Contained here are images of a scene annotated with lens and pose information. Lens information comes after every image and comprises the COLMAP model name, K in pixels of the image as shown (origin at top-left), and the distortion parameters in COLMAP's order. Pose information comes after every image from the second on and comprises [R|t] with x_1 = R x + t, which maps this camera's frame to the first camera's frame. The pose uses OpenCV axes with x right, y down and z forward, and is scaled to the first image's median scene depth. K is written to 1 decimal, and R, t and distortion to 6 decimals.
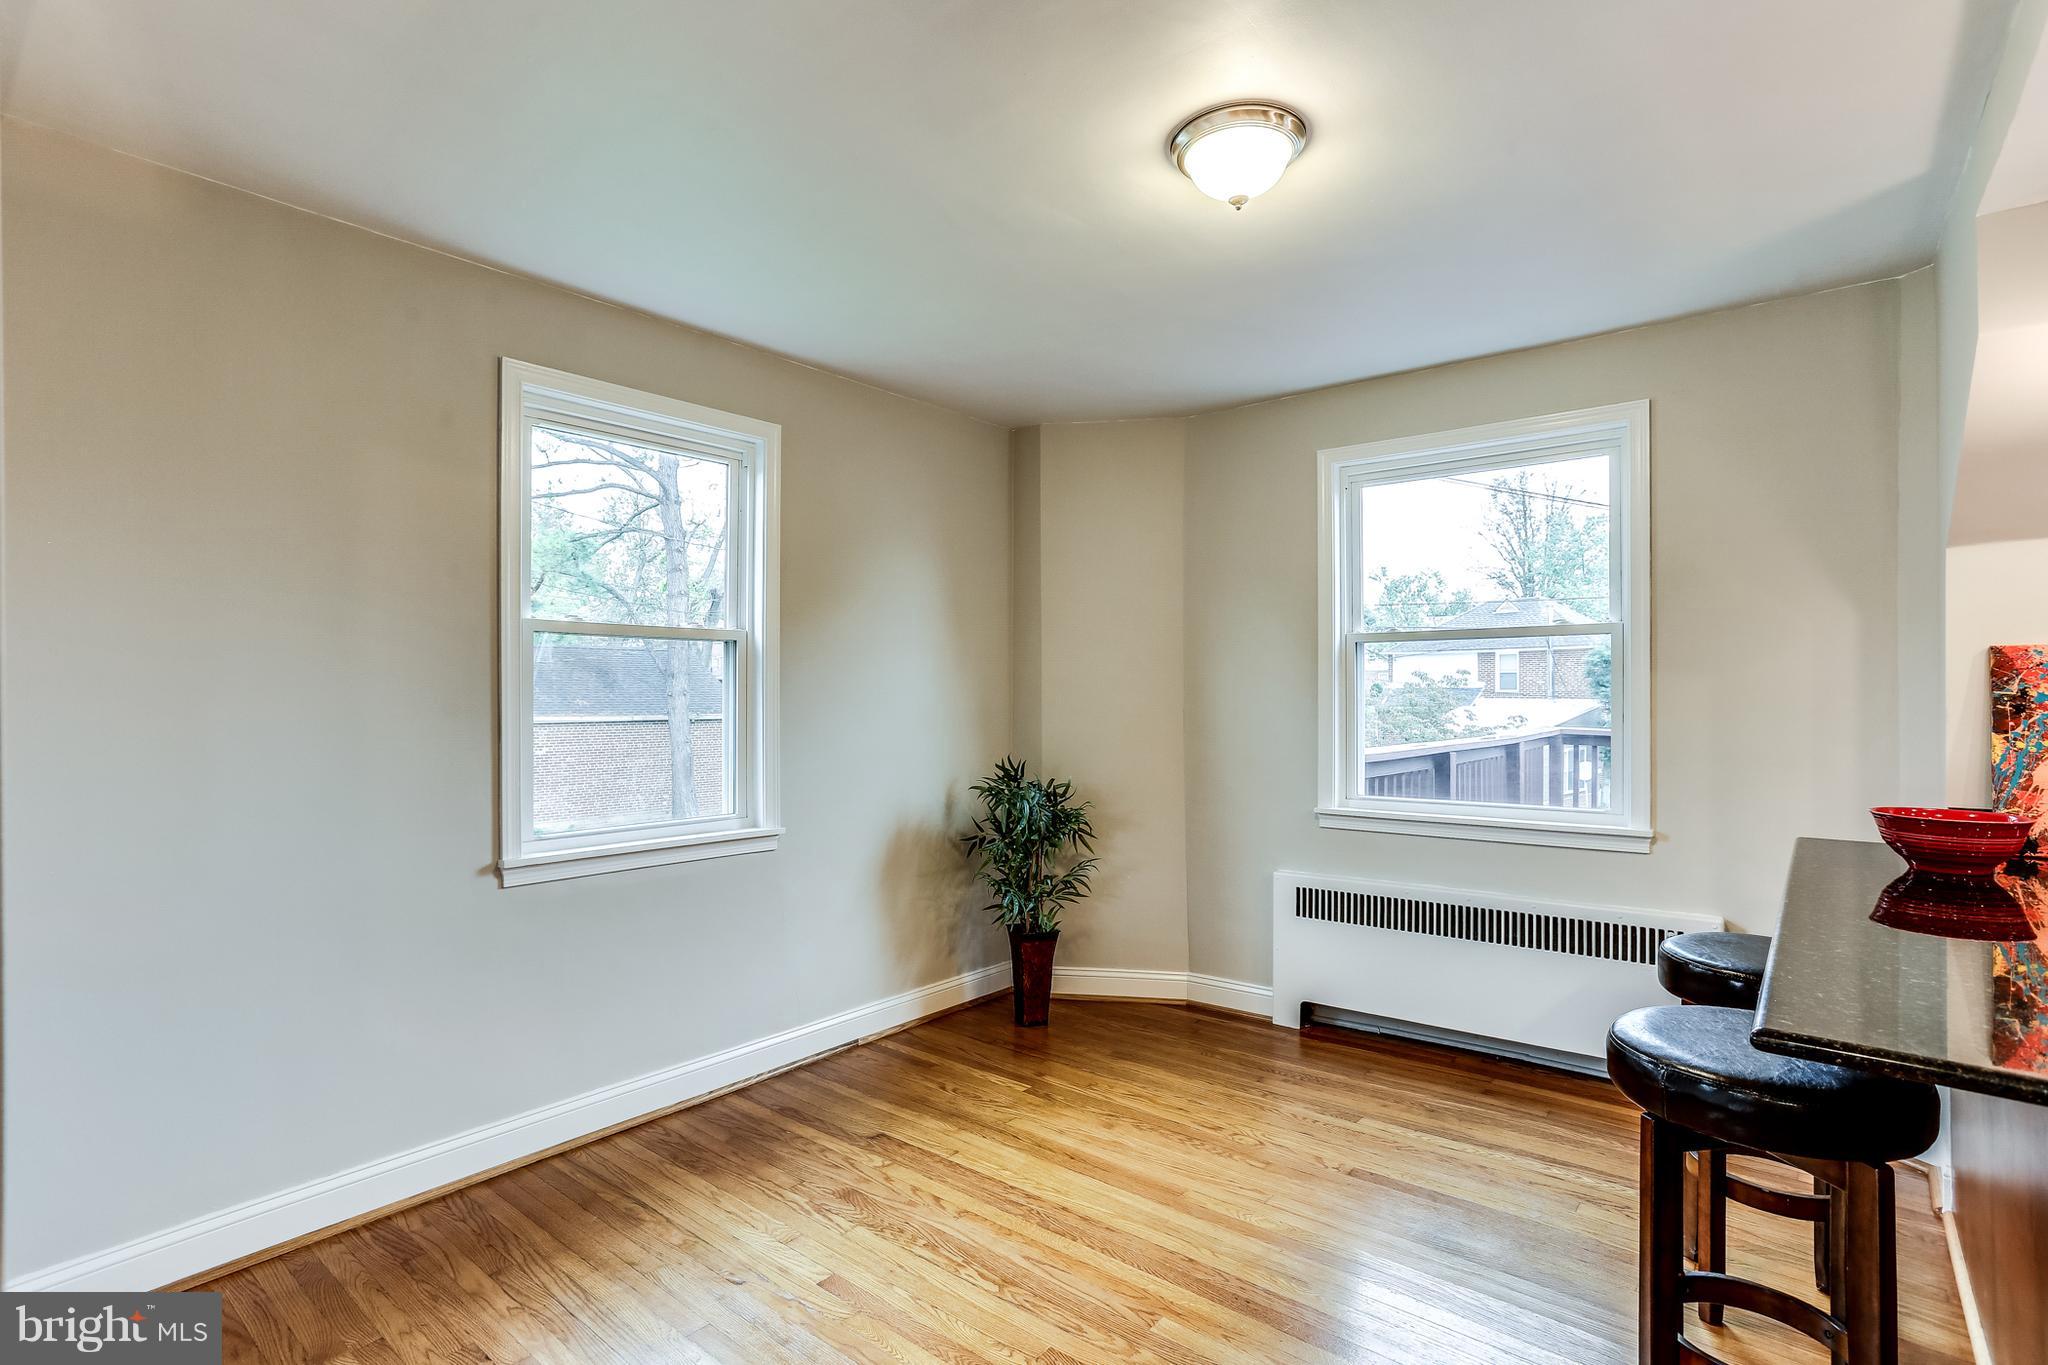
lens RADIAL K [[987.7, 0, 1025.6], [0, 987.7, 702.4], [0, 0, 1]] dist [-0.002258, 0.001972]
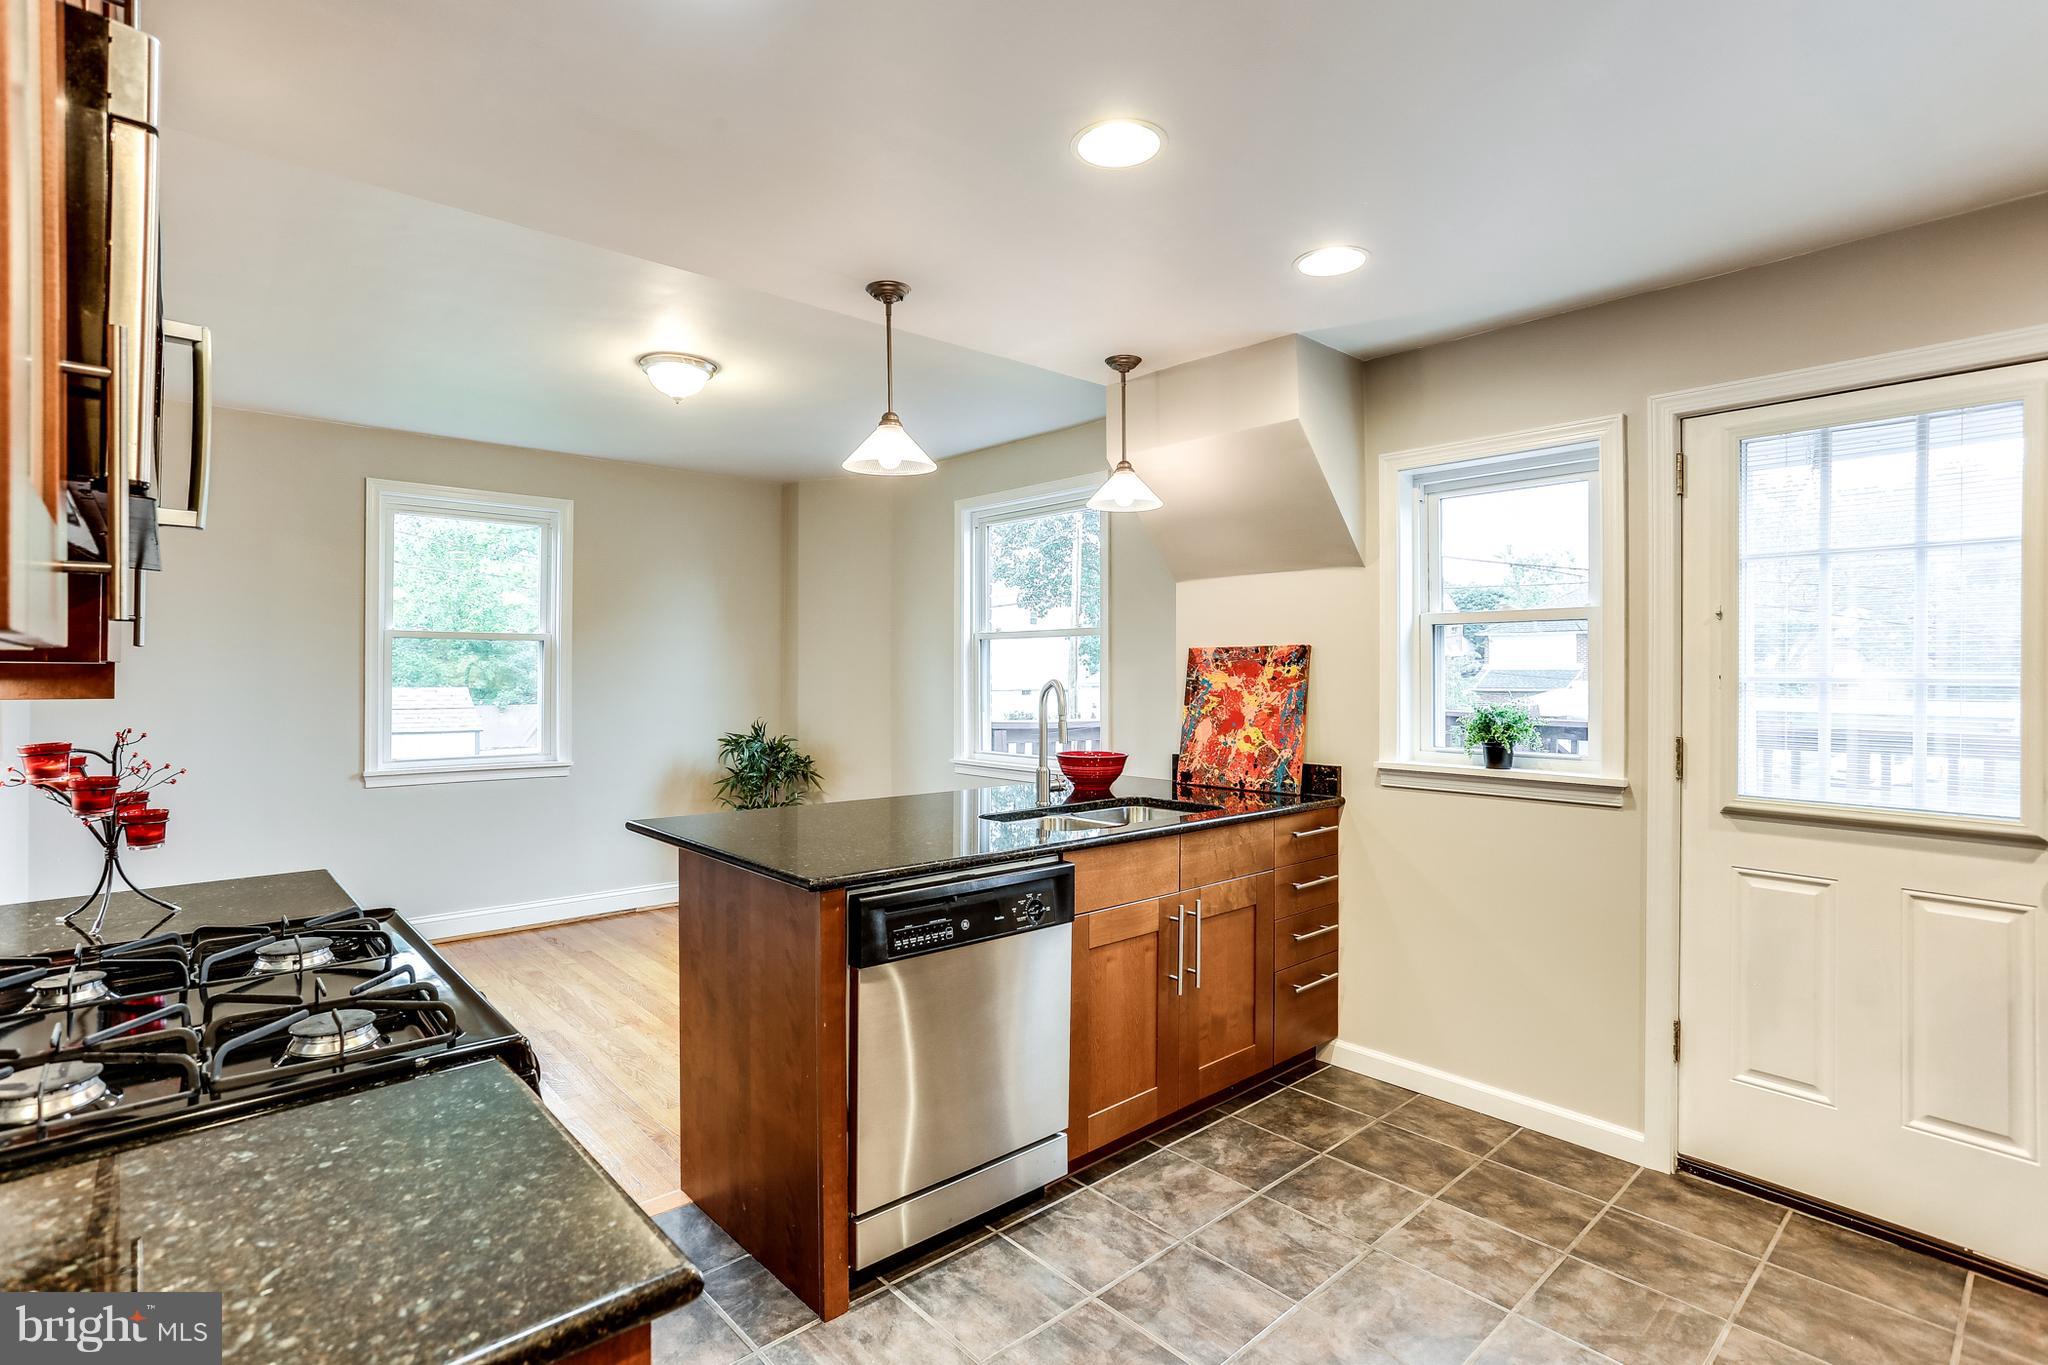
lens RADIAL K [[987.7, 0, 1022.5], [0, 987.7, 677.4], [0, 0, 1]] dist [-0.002258, 0.001972]
pose [[0.986238, 0.004596, -0.165266, 0.611402], [-0.005260, 0.999980, -0.003580, -0.002922], [0.165246, 0.004400, 0.986243, -0.350143]]
